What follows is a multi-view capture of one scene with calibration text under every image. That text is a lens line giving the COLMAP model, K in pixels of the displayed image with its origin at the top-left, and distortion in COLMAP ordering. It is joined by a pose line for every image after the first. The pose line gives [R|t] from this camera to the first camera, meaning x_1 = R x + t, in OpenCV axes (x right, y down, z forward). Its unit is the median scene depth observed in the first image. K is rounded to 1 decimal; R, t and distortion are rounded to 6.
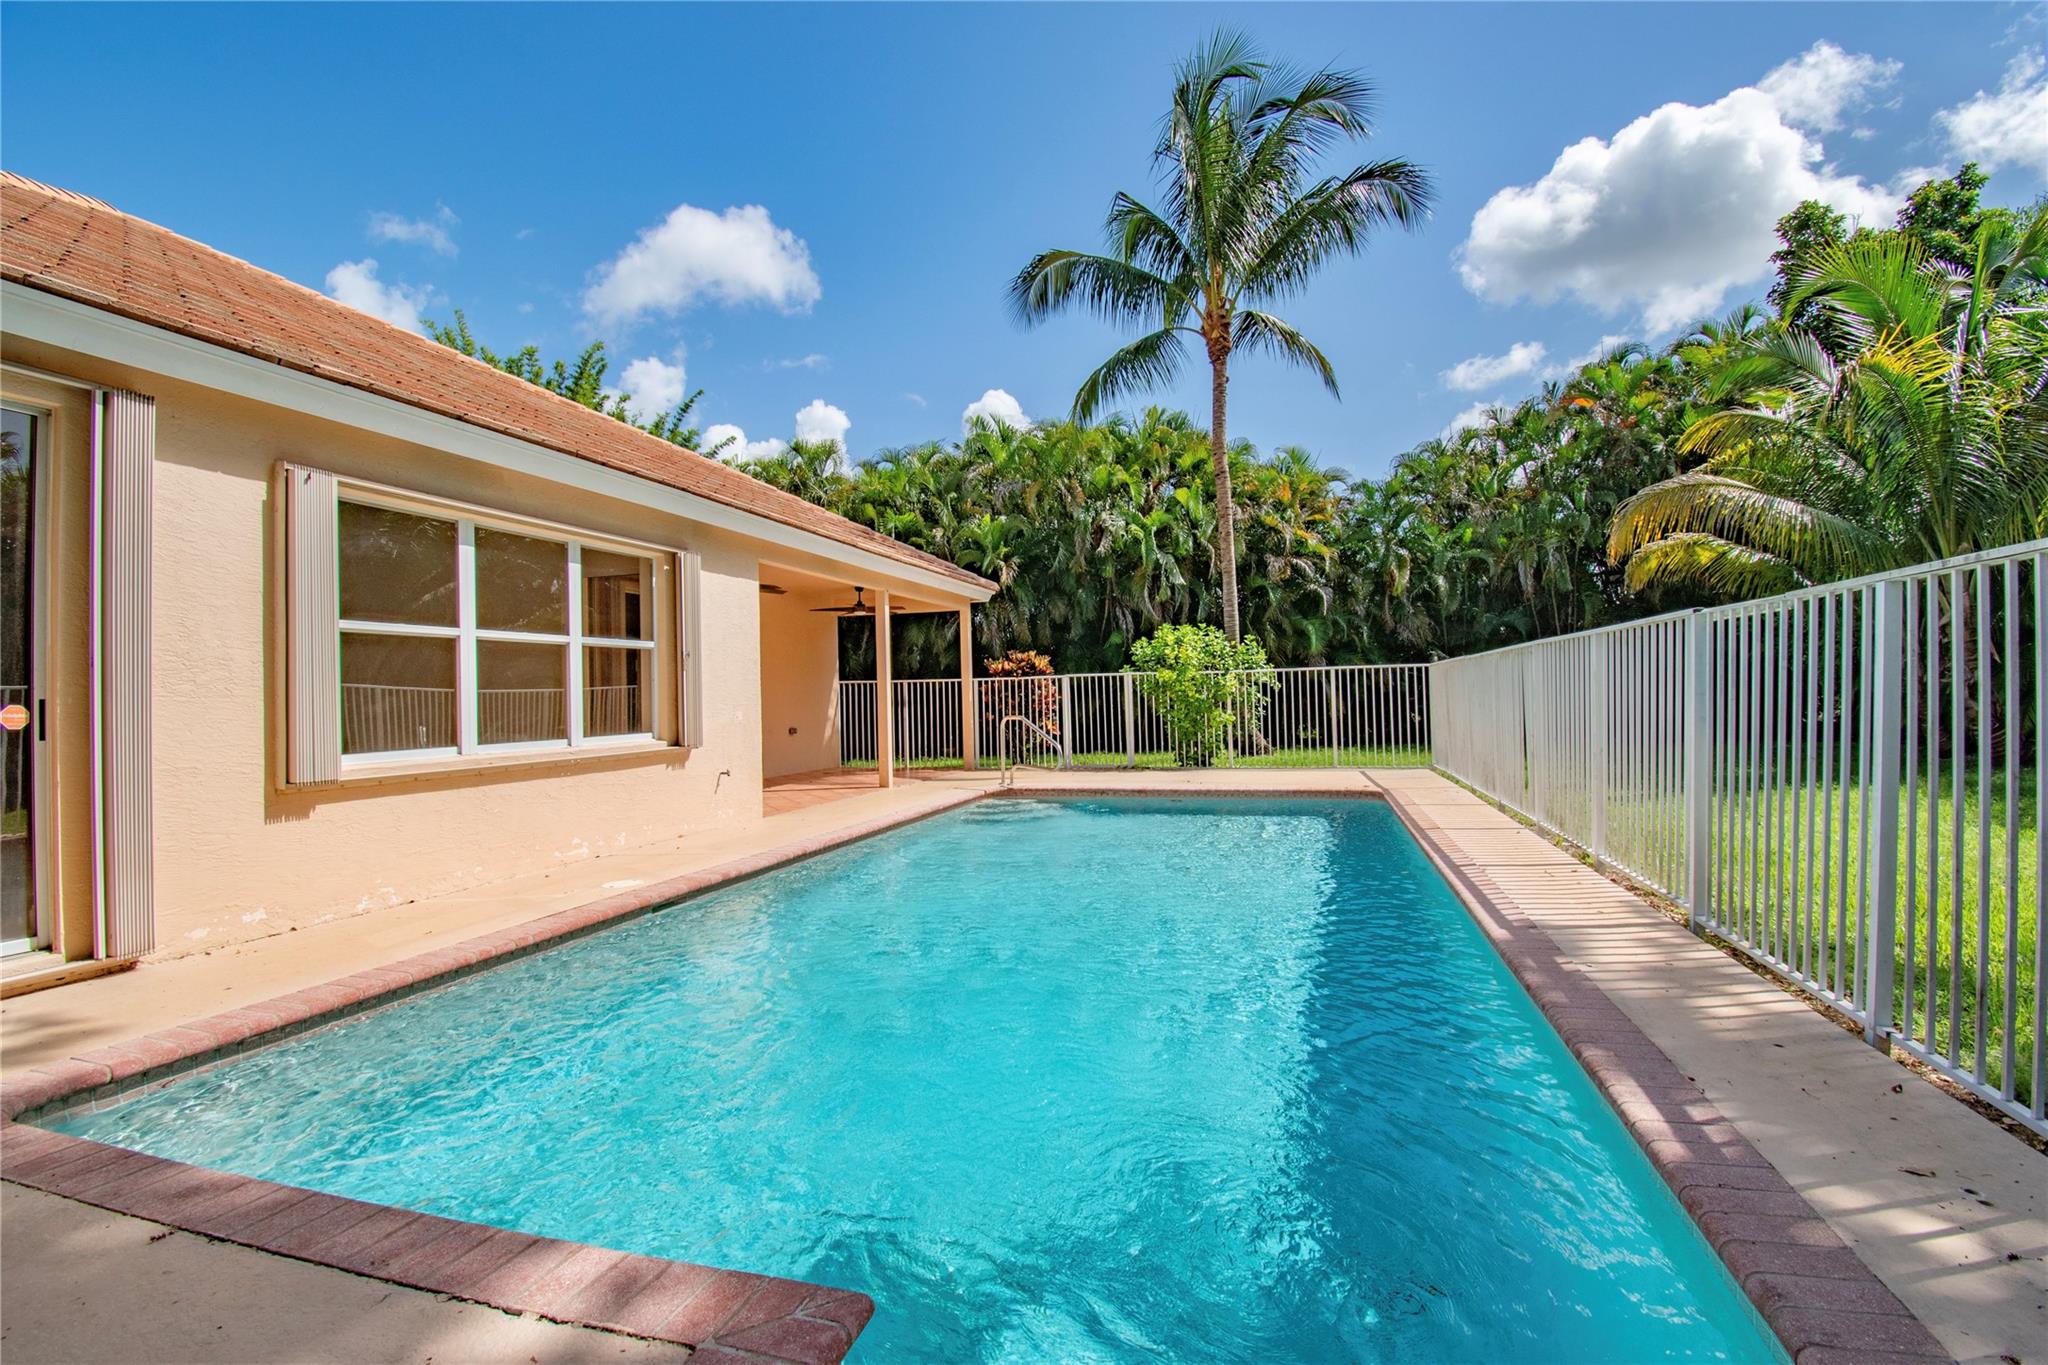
lens RADIAL K [[905.7, 0, 1031.7], [0, 905.7, 677.4], [0, 0, 1]] dist [0.010618, -0.015982]
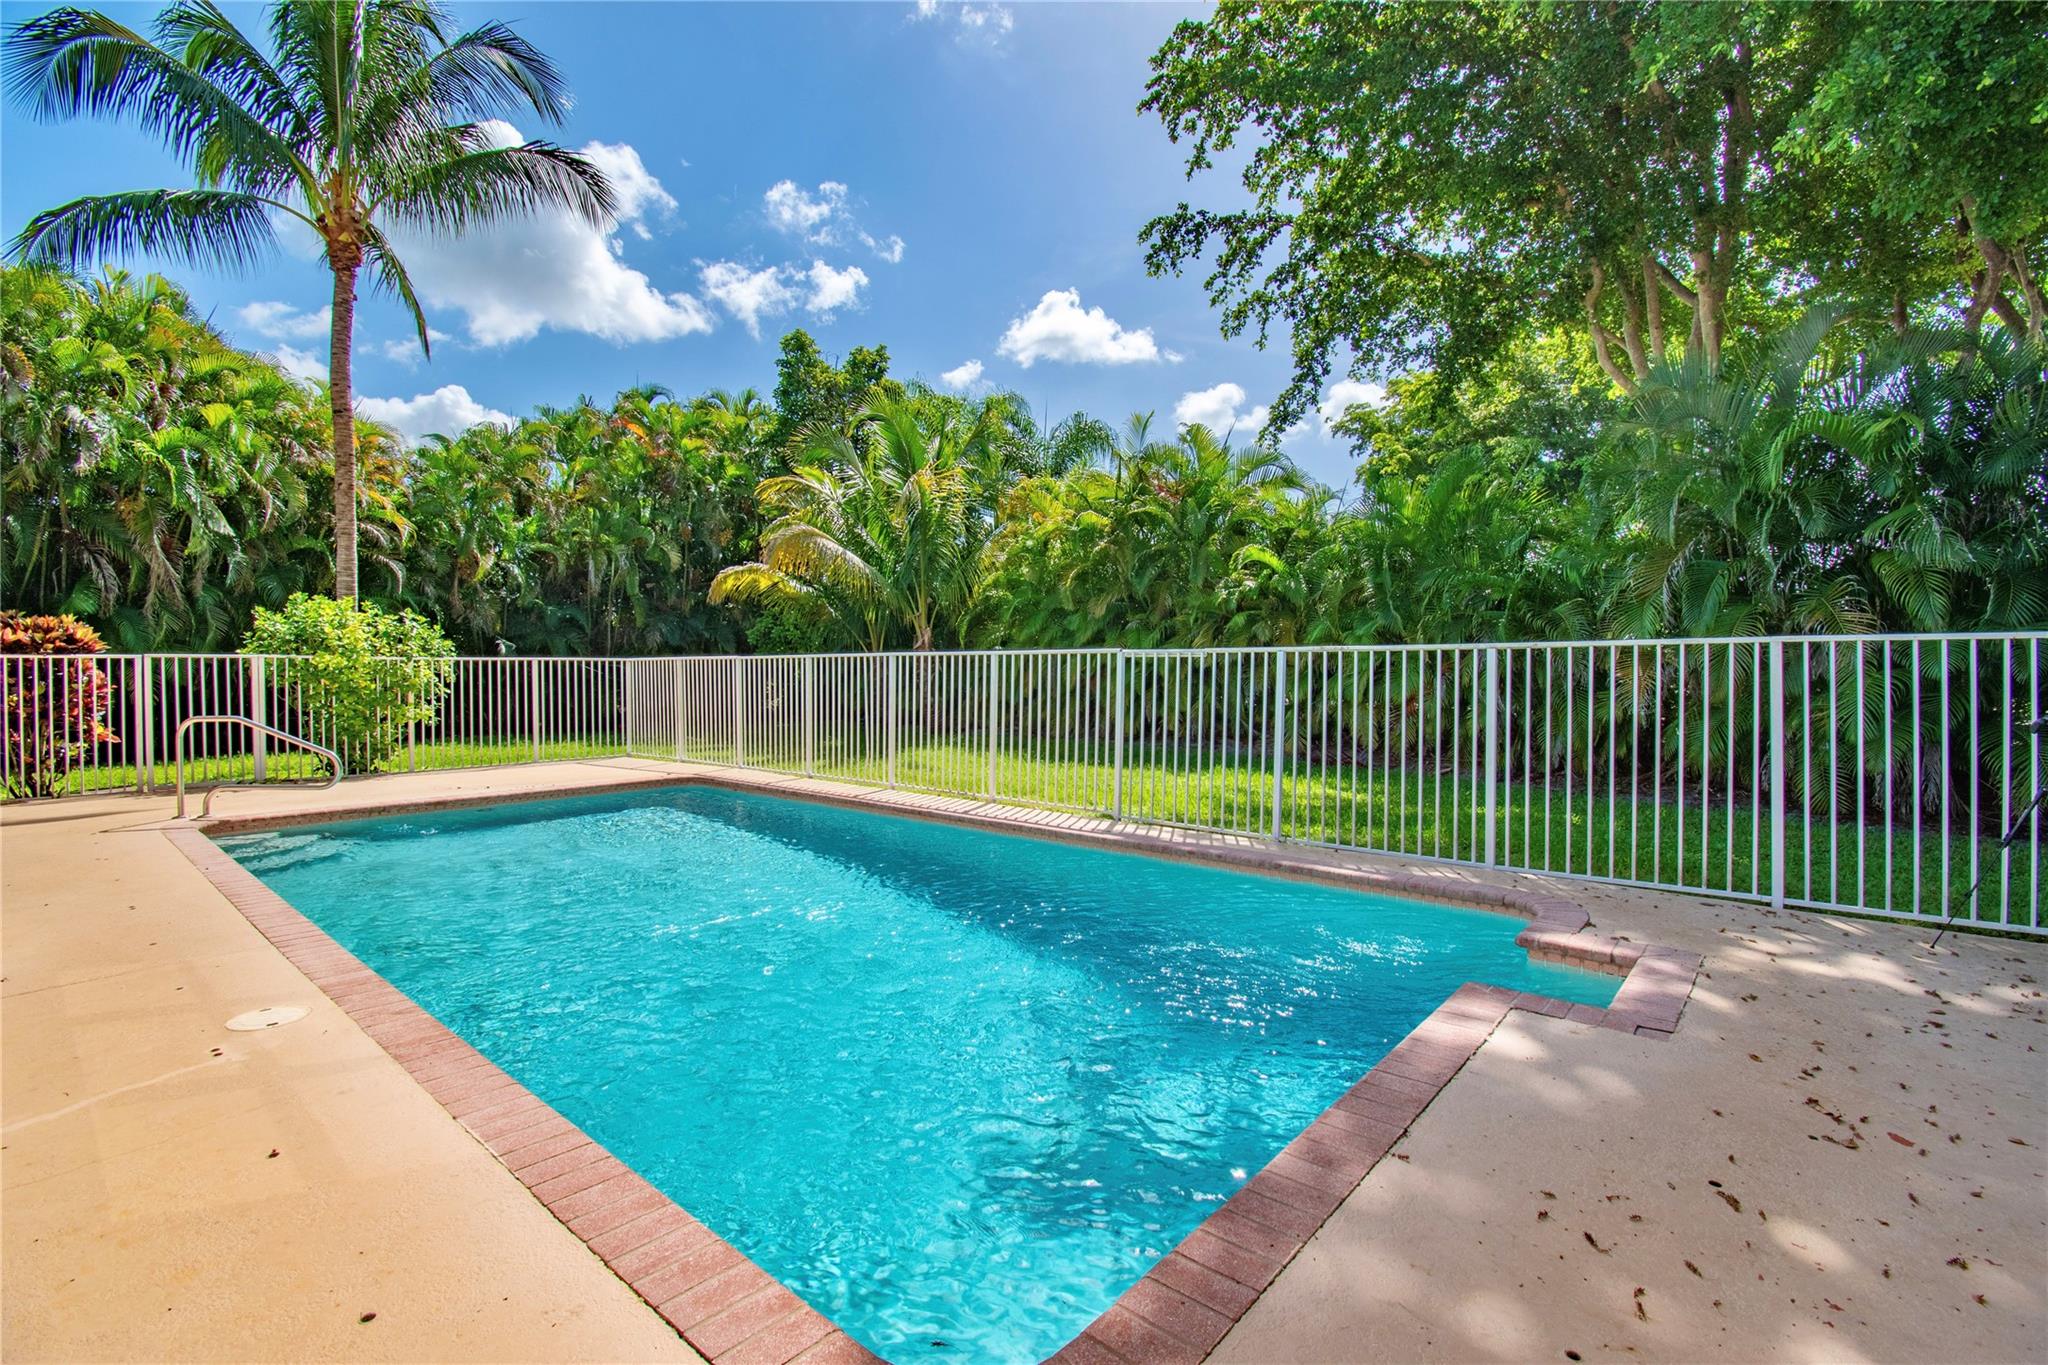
lens RADIAL K [[905.7, 0, 1021.2], [0, 905.7, 672.0], [0, 0, 1]] dist [0.010618, -0.015982]
pose [[0.420066, 0.020281, 0.907267, -0.299700], [-0.027753, 0.999570, -0.009495, -0.001455], [-0.907069, -0.021191, 0.420448, 0.123524]]
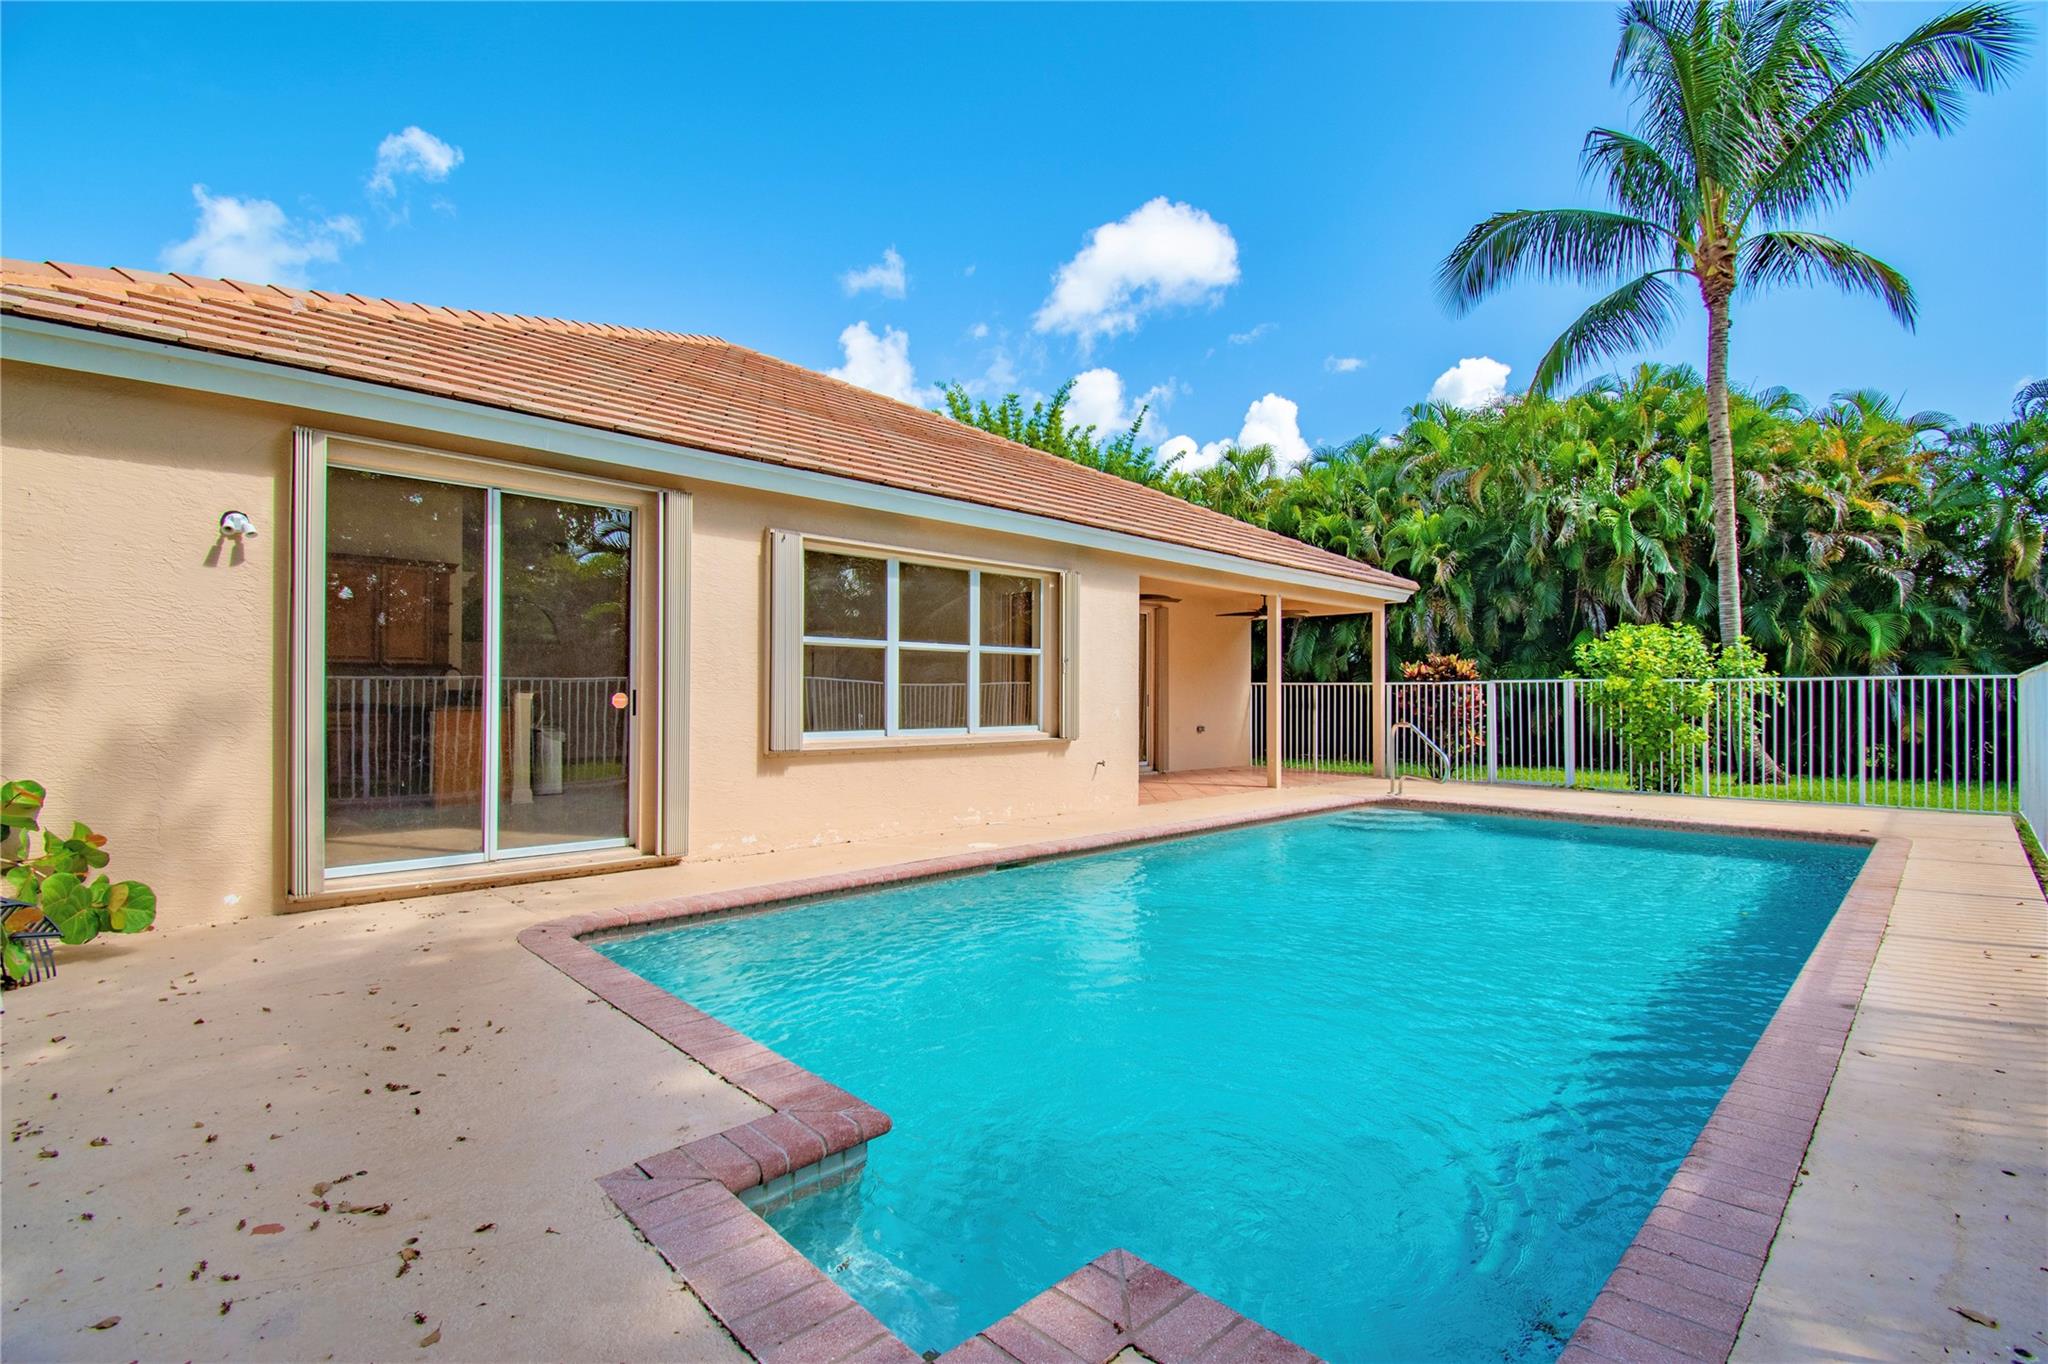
lens RADIAL K [[905.7, 0, 1050.8], [0, 905.7, 688.9], [0, 0, 1]] dist [0.010618, -0.015982]
pose [[0.877112, 0.021769, -0.479792, 0.087762], [-0.014667, 0.999720, 0.018547, -0.004816], [0.480061, -0.009231, 0.877186, -0.017719]]
